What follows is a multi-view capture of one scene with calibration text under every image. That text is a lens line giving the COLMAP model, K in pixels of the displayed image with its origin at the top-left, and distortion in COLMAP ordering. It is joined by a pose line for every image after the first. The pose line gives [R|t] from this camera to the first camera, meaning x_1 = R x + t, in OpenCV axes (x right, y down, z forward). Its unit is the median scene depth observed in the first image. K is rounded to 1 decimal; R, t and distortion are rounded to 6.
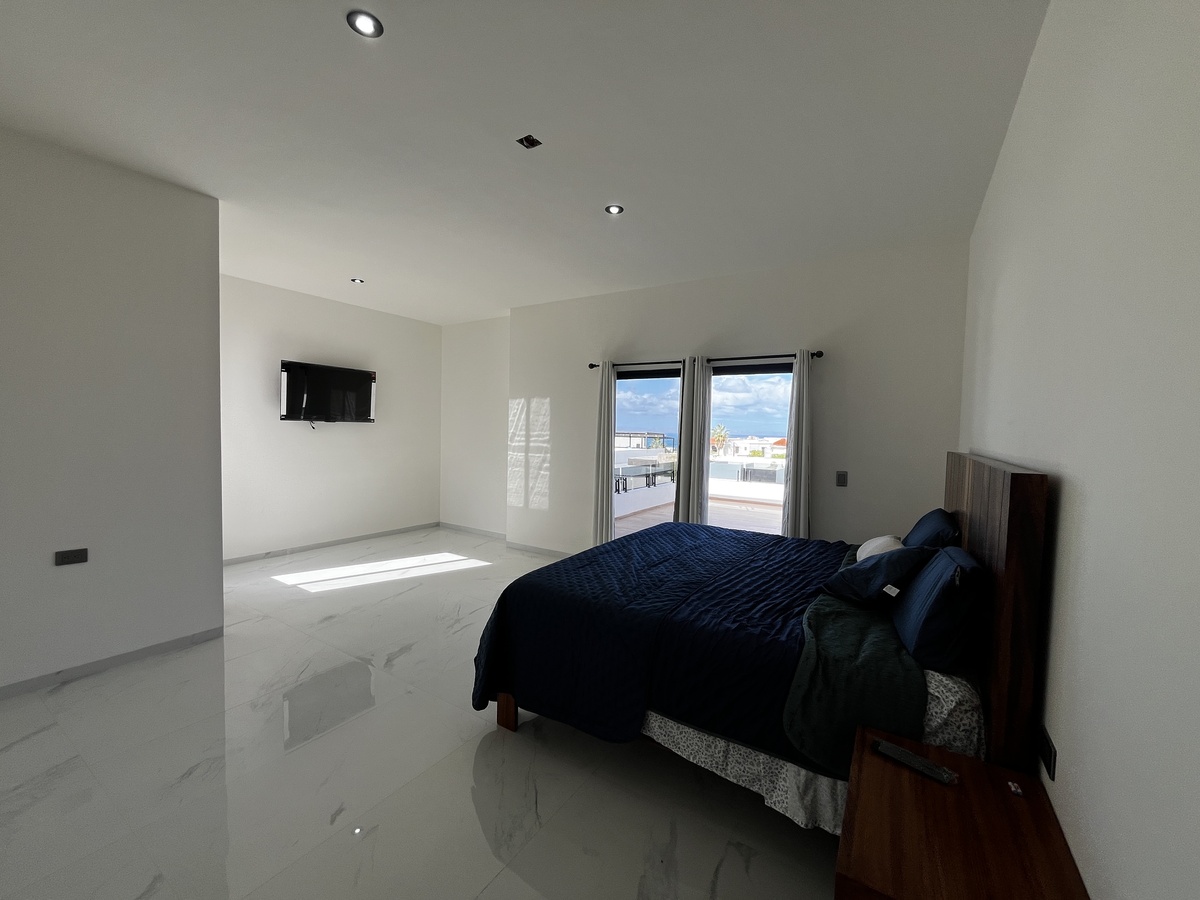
lens RADIAL K [[485.1, 0, 596.6], [0, 485.1, 452.9], [0, 0, 1]] dist [-0.001327, 0.000051]
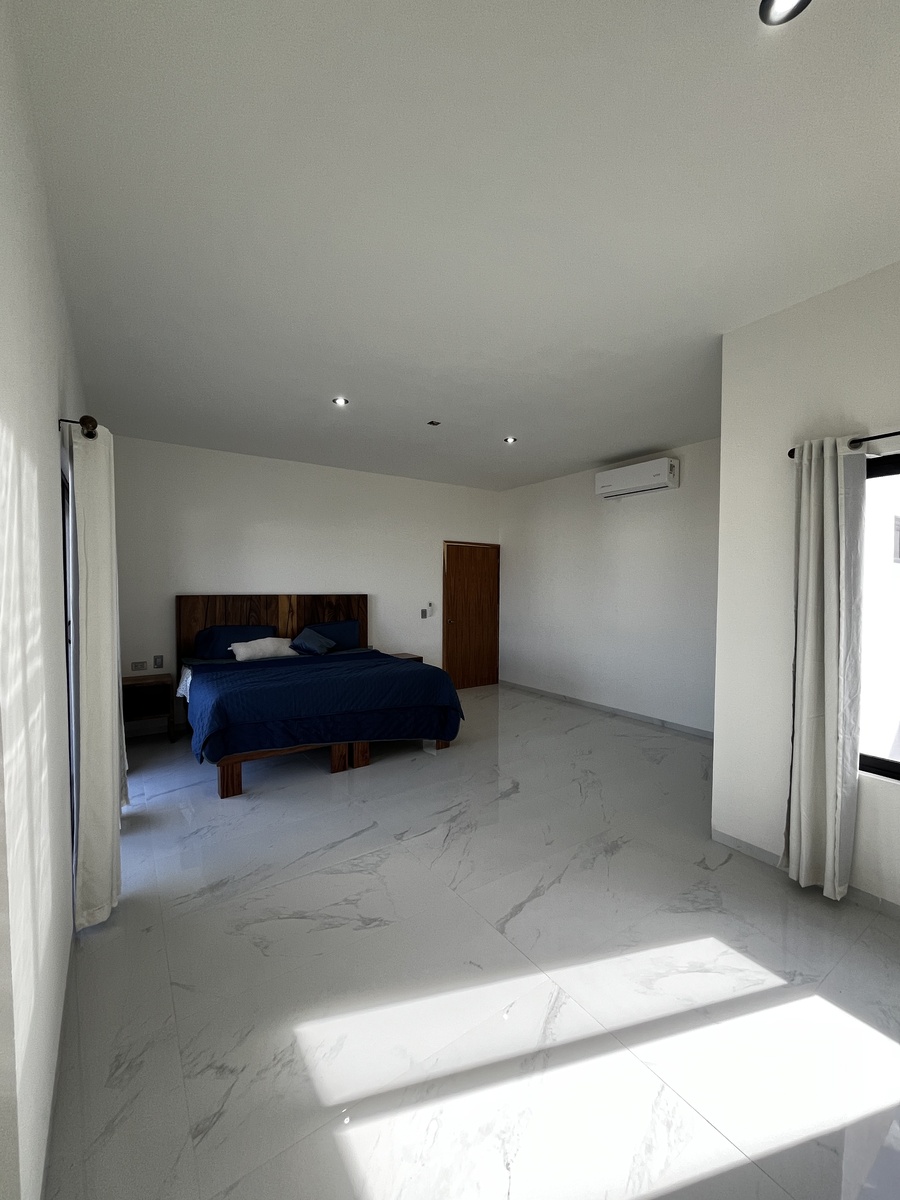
lens RADIAL K [[485.1, 0, 451.9], [0, 485.1, 604.9], [0, 0, 1]] dist [-0.001327, 0.000051]
pose [[-0.923293, -0.041387, 0.381861, -0.590662], [-0.007755, 0.995984, 0.089196, -0.100104], [-0.384019, 0.079393, -0.919906, 1.743162]]
